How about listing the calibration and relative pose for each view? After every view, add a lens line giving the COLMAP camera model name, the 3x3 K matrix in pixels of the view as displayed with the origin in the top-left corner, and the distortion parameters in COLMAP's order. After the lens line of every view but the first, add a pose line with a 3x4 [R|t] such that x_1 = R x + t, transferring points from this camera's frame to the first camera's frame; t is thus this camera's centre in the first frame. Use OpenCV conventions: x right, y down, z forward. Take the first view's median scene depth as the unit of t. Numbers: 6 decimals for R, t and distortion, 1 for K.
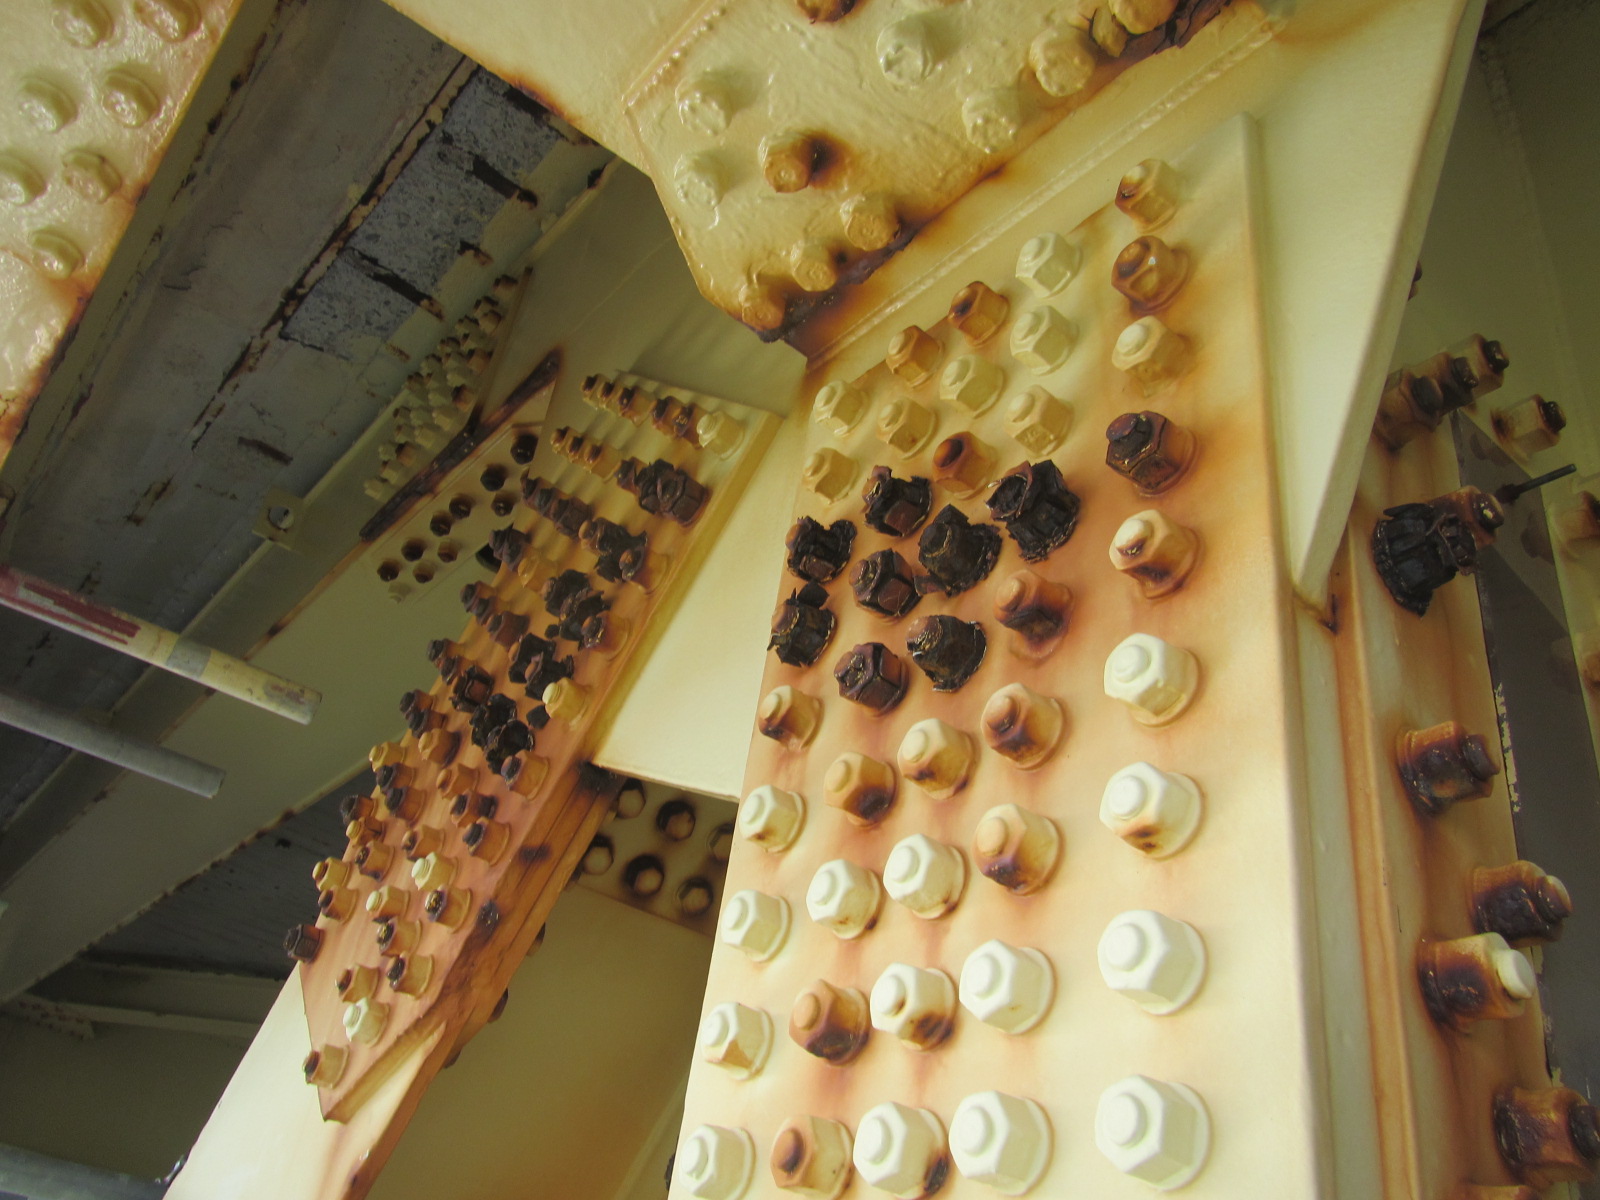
lens RADIAL K [[1332.7, 0, 800.0], [0, 1332.7, 600.0], [0, 0, 1]] dist [0.938688, -0.000029]
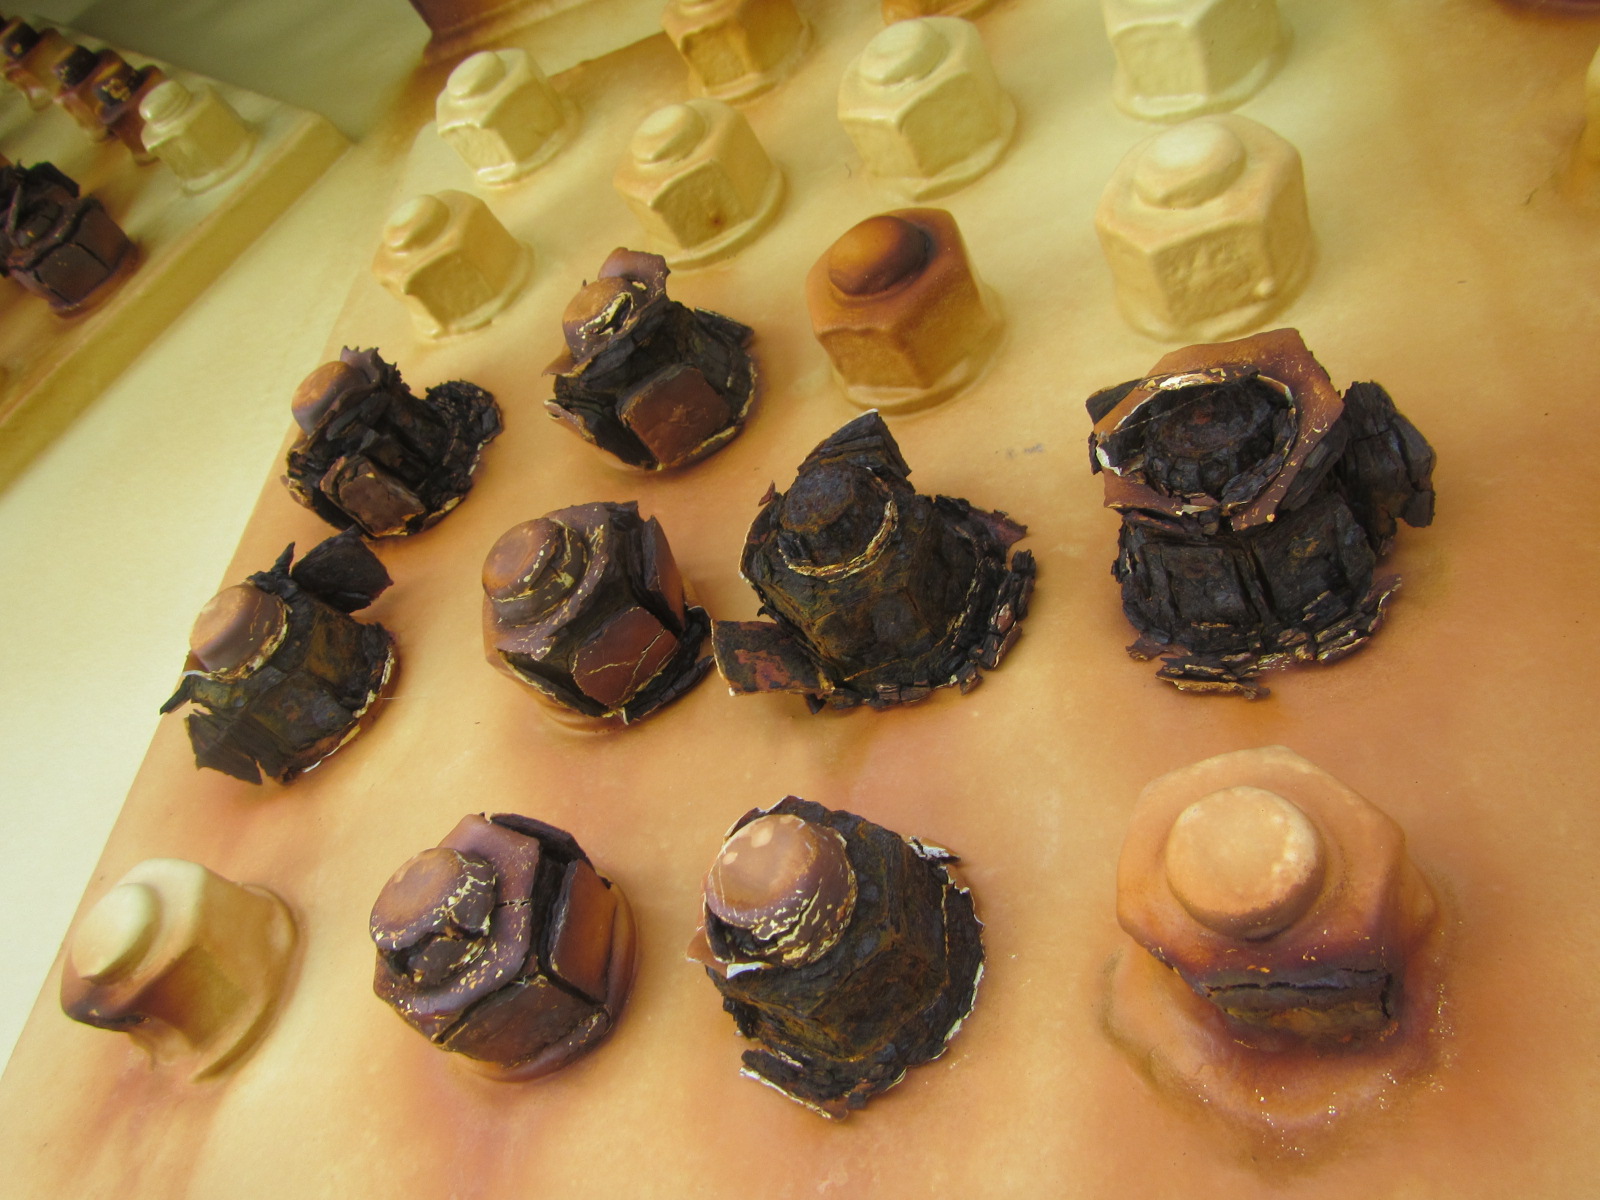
lens RADIAL K [[1368.3, 0, 798.2], [0, 1368.3, 570.9], [0, 0, 1]] dist [0.008152, -0.000513]
pose [[0.916629, 0.203272, 0.344196, -0.004369], [-0.213316, 0.976943, -0.008871, -0.026226], [-0.338063, -0.065291, 0.938856, 0.636038]]
